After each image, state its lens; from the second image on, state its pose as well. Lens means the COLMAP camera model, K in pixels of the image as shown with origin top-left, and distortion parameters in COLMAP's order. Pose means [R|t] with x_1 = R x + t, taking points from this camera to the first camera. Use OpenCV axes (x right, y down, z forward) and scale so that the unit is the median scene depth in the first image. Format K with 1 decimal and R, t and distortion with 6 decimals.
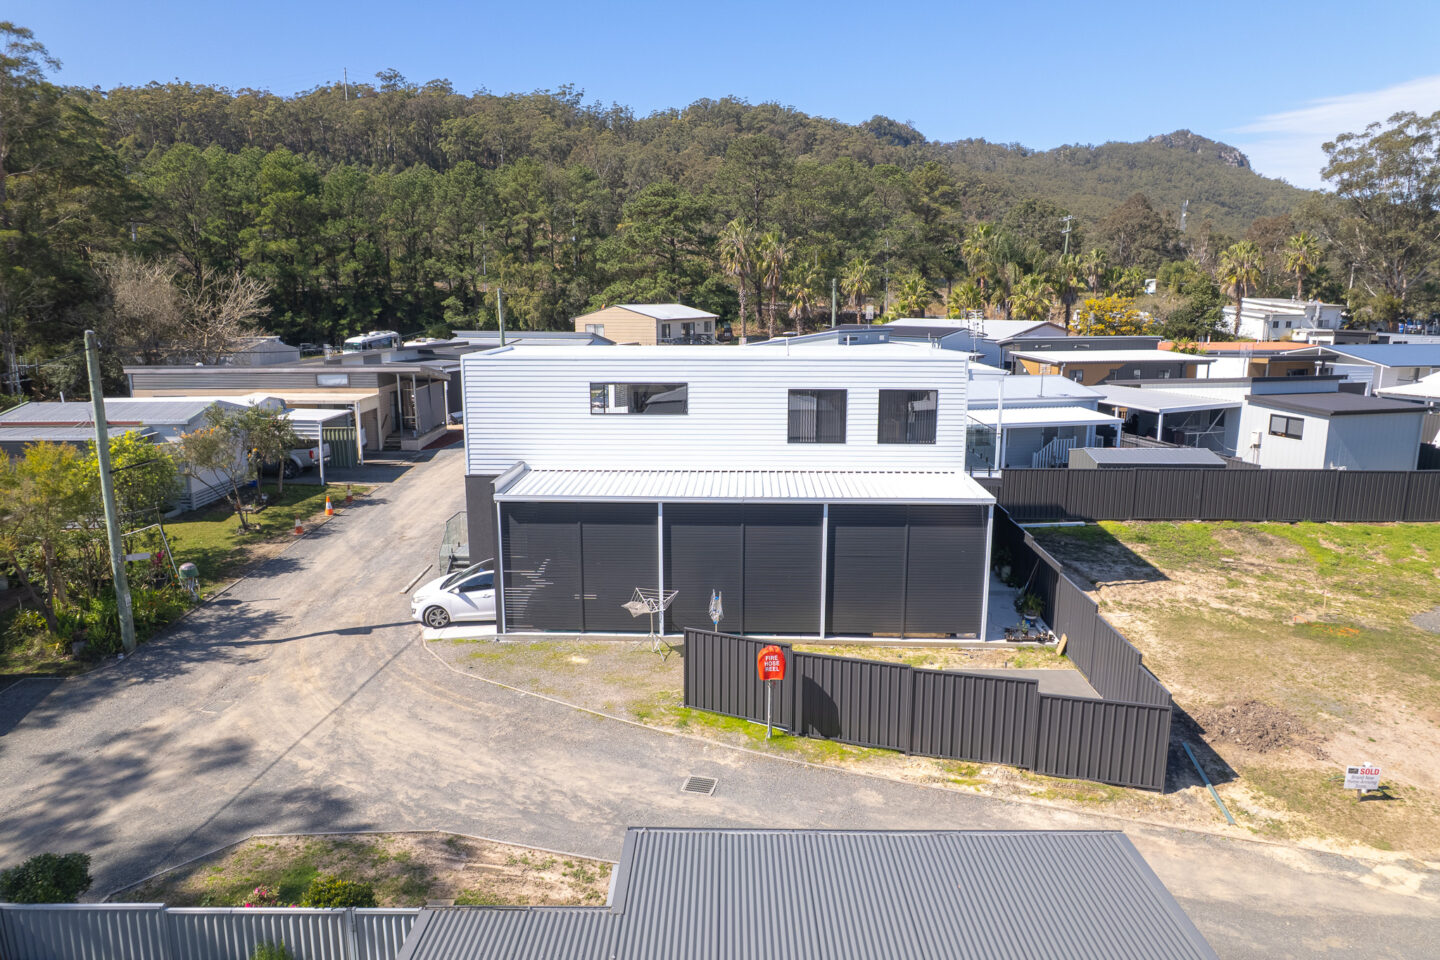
lens RADIAL K [[924.9, 0, 716.1], [0, 924.9, 468.8], [0, 0, 1]] dist [-0.085297, 0.078724]
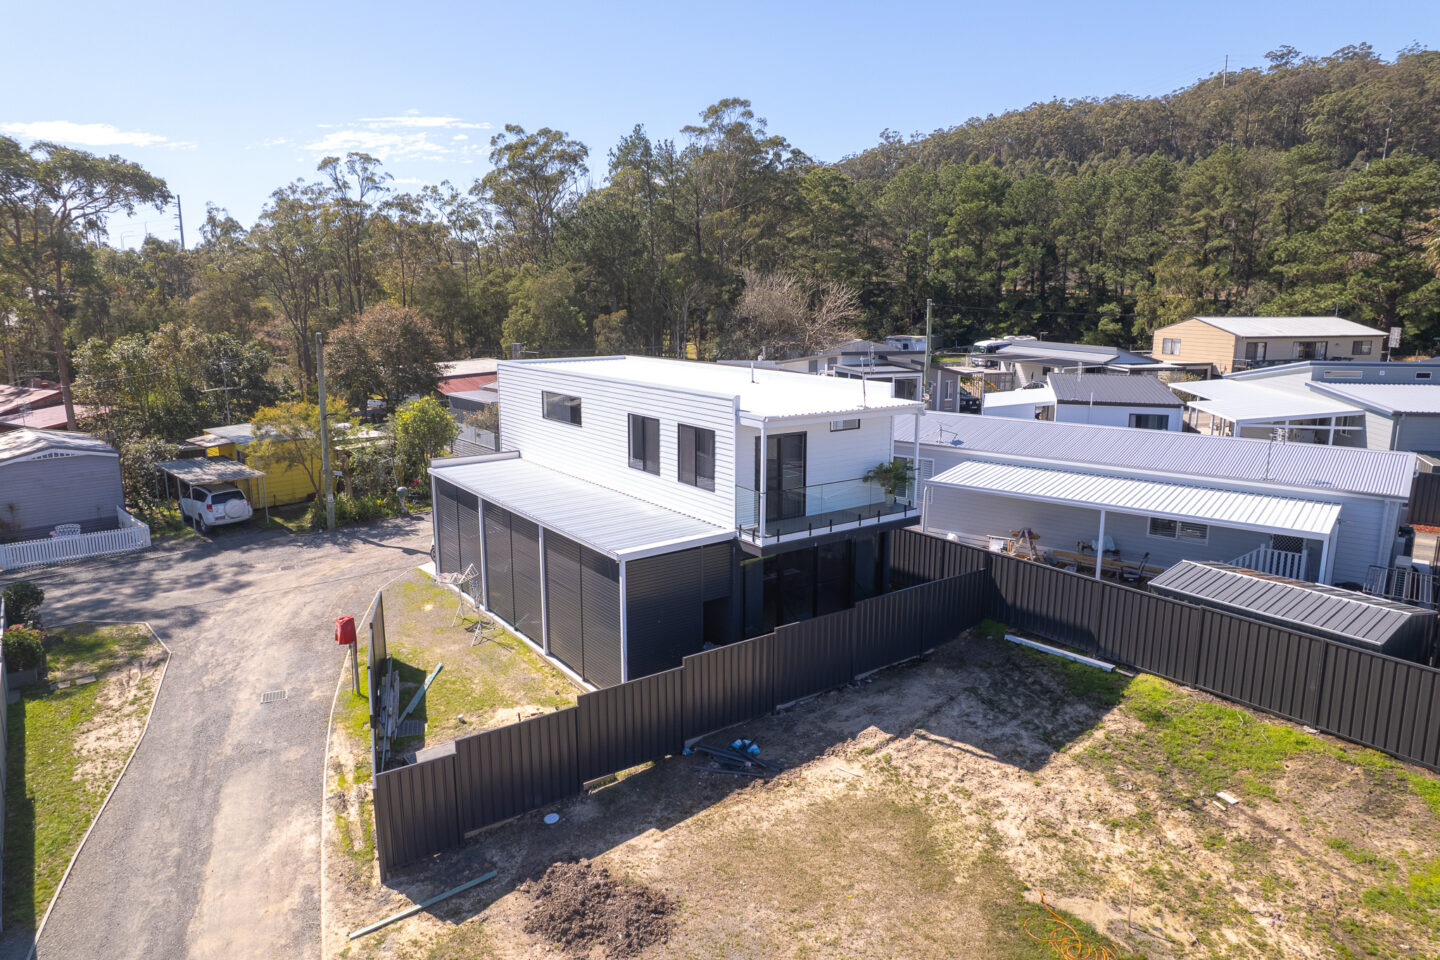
lens RADIAL K [[914.4, 0, 715.4], [0, 914.4, 485.7], [0, 0, 1]] dist [-0.088937, 0.075795]
pose [[0.608151, 0.163019, -0.776903, 0.821239], [-0.146595, 0.984917, 0.091914, -0.101568], [0.780168, 0.057993, 0.622876, 0.418094]]
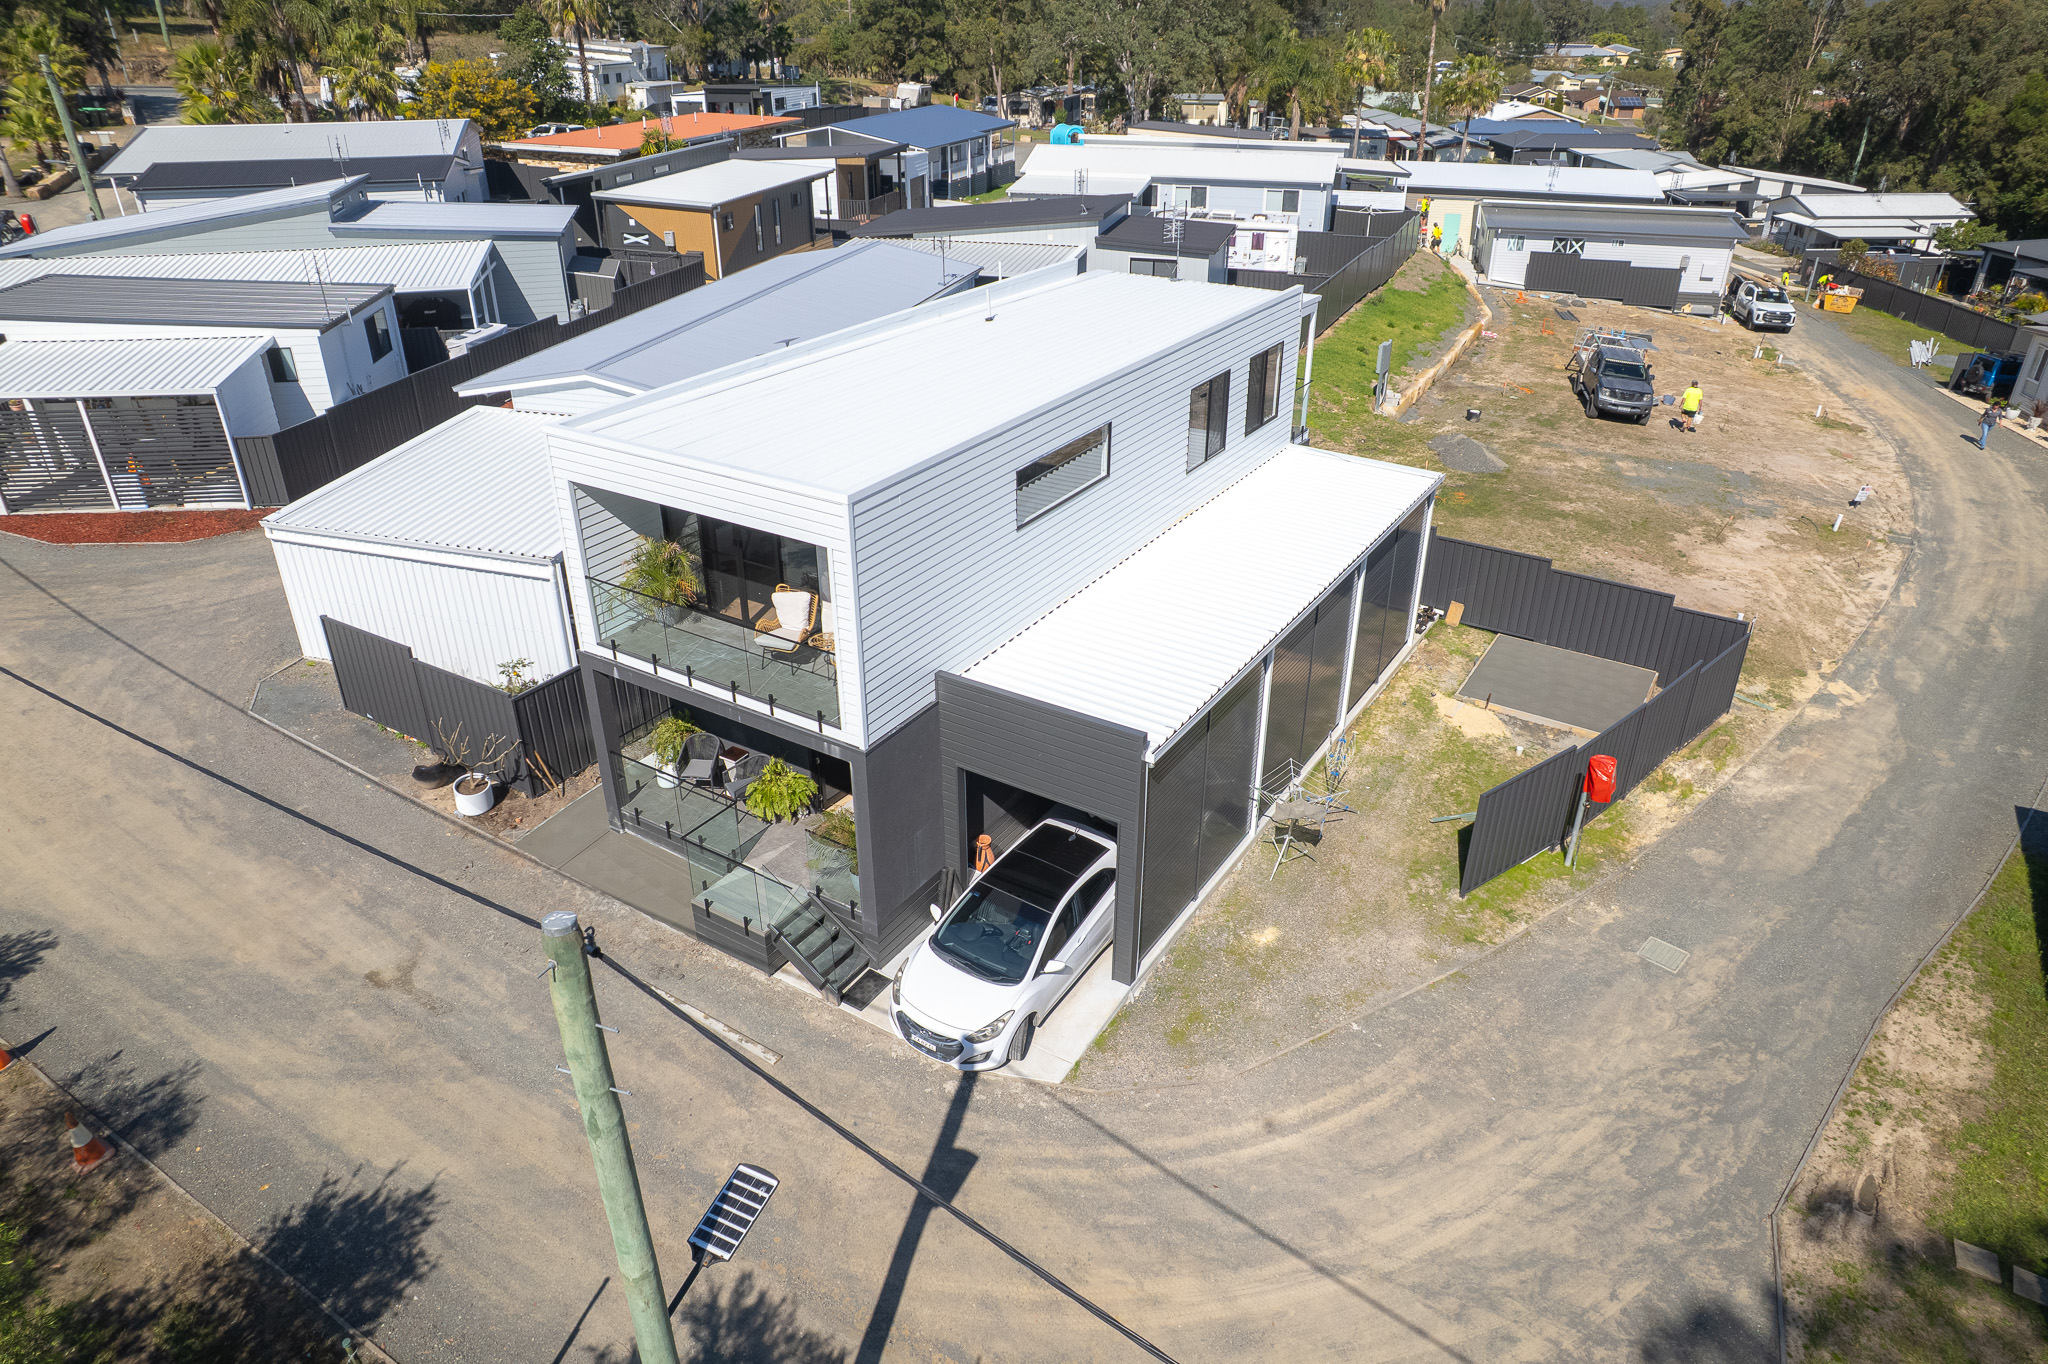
lens RADIAL K [[1315.4, 0, 1018.5], [0, 1315.4, 666.1], [0, 0, 1]] dist [-0.085297, 0.078724]
pose [[0.511838, -0.400898, 0.759805, -0.647620], [0.160747, 0.913510, 0.373711, -0.238212], [-0.843909, -0.069143, 0.532012, 0.554864]]
